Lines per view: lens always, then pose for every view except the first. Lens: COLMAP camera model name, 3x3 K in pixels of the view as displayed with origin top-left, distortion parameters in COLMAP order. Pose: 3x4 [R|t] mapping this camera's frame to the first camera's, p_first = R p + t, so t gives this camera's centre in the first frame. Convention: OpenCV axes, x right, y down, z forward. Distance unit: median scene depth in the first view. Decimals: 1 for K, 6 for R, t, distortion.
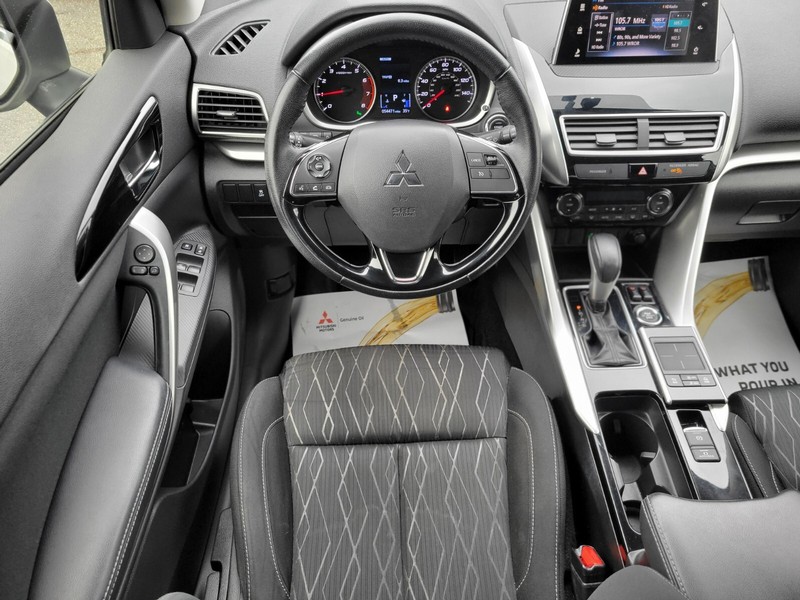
lens RADIAL K [[607.2, 0, 399.6], [0, 607.2, 305.0], [0, 0, 1]] dist [0.040638, -0.030203]
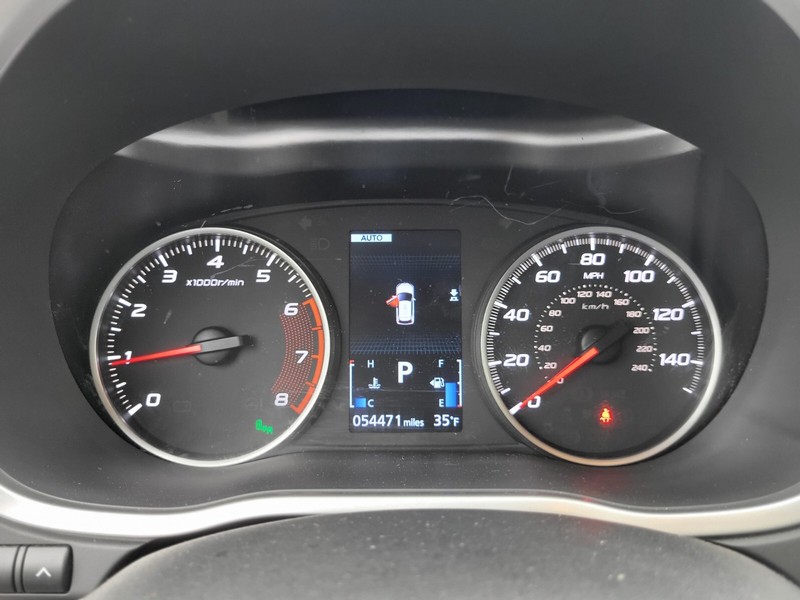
lens RADIAL K [[607.2, 0, 398.3], [0, 607.2, 295.5], [0, 0, 1]] dist [0.040638, -0.030203]
pose [[0.999422, 0.010397, -0.032379, -0.001982], [-0.023116, 0.906031, -0.422580, -0.272746], [0.024943, 0.423084, 0.905747, 0.788006]]
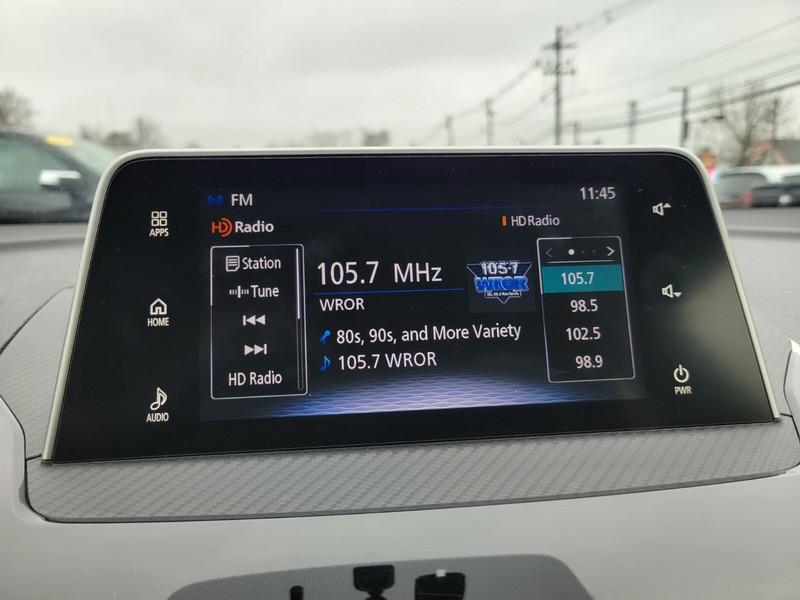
lens RADIAL K [[607.2, 0, 396.7], [0, 607.2, 305.6], [0, 0, 1]] dist [0.040638, -0.030203]
pose [[0.997208, -0.029894, 0.068434, 0.340580], [0.063273, 0.824971, -0.561622, -0.297613], [-0.039667, 0.564383, 0.824559, 0.755915]]
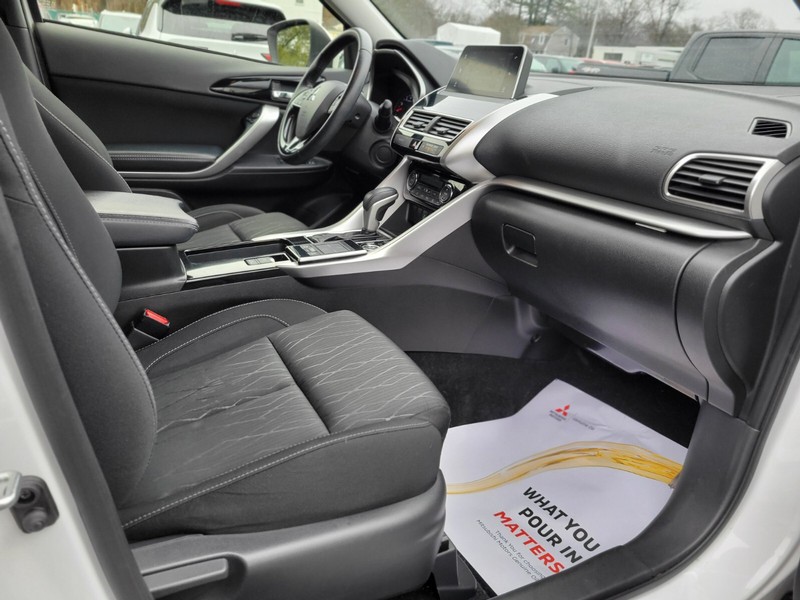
lens RADIAL K [[607.2, 0, 398.2], [0, 607.2, 305.5], [0, 0, 1]] dist [0.040638, -0.030203]
pose [[0.418261, 0.355831, -0.835728, 1.554644], [-0.685960, 0.726852, -0.033831, 0.110024], [0.595413, 0.587426, 0.548100, 0.404170]]
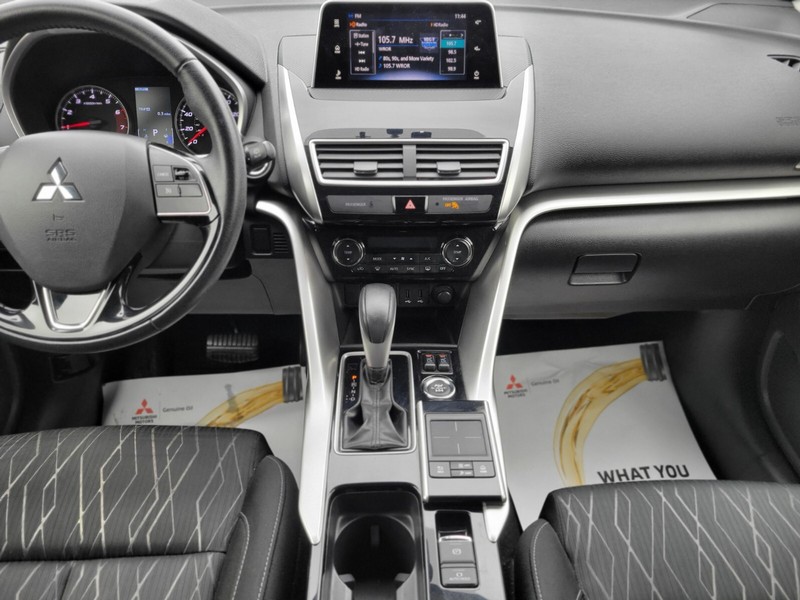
lens RADIAL K [[607.2, 0, 397.4], [0, 607.2, 298.4], [0, 0, 1]] dist [0.040638, -0.030203]
pose [[0.999943, 0.009345, -0.005114, 0.359621], [-0.010183, 0.979501, -0.201182, 0.062702], [0.003129, 0.201223, 0.979540, 0.213101]]
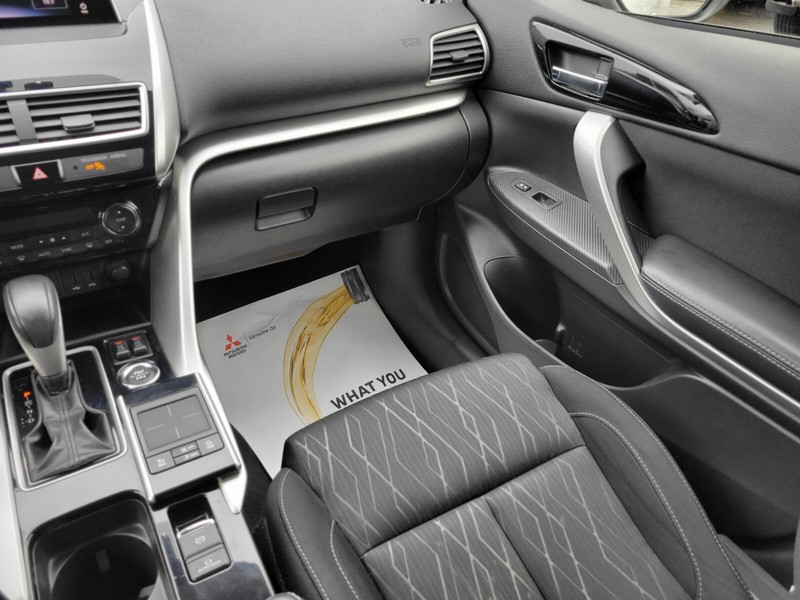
lens RADIAL K [[607.2, 0, 404.8], [0, 607.2, 299.9], [0, 0, 1]] dist [0.040638, -0.030203]
pose [[0.866248, -0.245121, 0.435351, 0.389610], [0.294729, 0.954318, -0.049122, 0.059376], [-0.403422, 0.170862, 0.898920, 0.239959]]
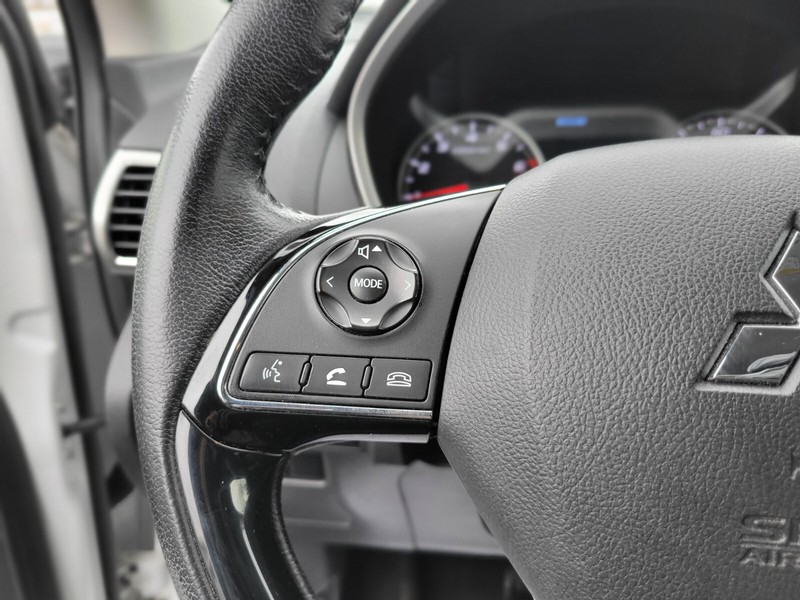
lens RADIAL K [[607.2, 0, 396.1], [0, 607.2, 302.4], [0, 0, 1]] dist [0.040638, -0.030203]
pose [[0.985652, 0.034807, -0.165161, -0.070017], [-0.095926, 0.920639, -0.378448, -0.114307], [0.138881, 0.388861, 0.910768, 0.660500]]
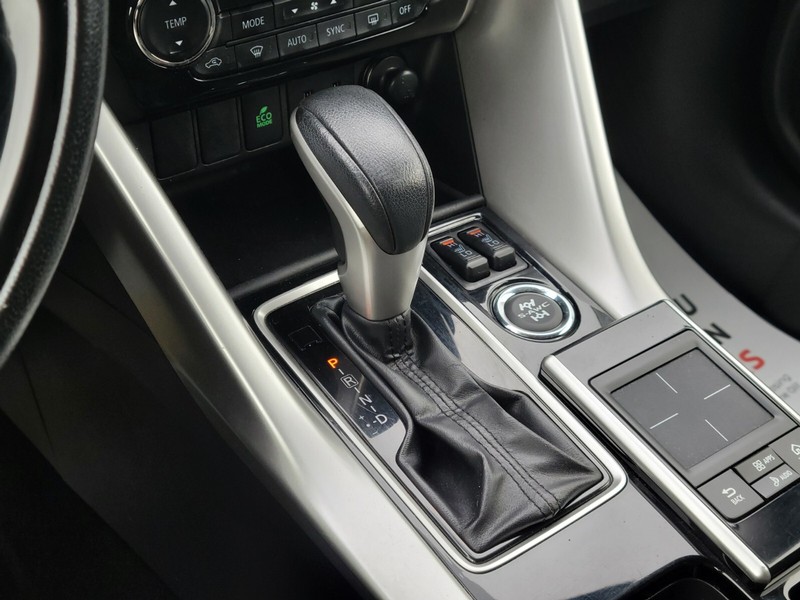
lens RADIAL K [[1221.2, 0, 423.9], [0, 1221.2, 290.1], [0, 0, 1]] dist [0.074213, 0.000000]
pose [[0.802825, -0.322365, 0.501551, 0.054488], [0.328992, 0.941085, 0.078255, -0.059630], [-0.497229, 0.102181, 0.861582, 0.495094]]
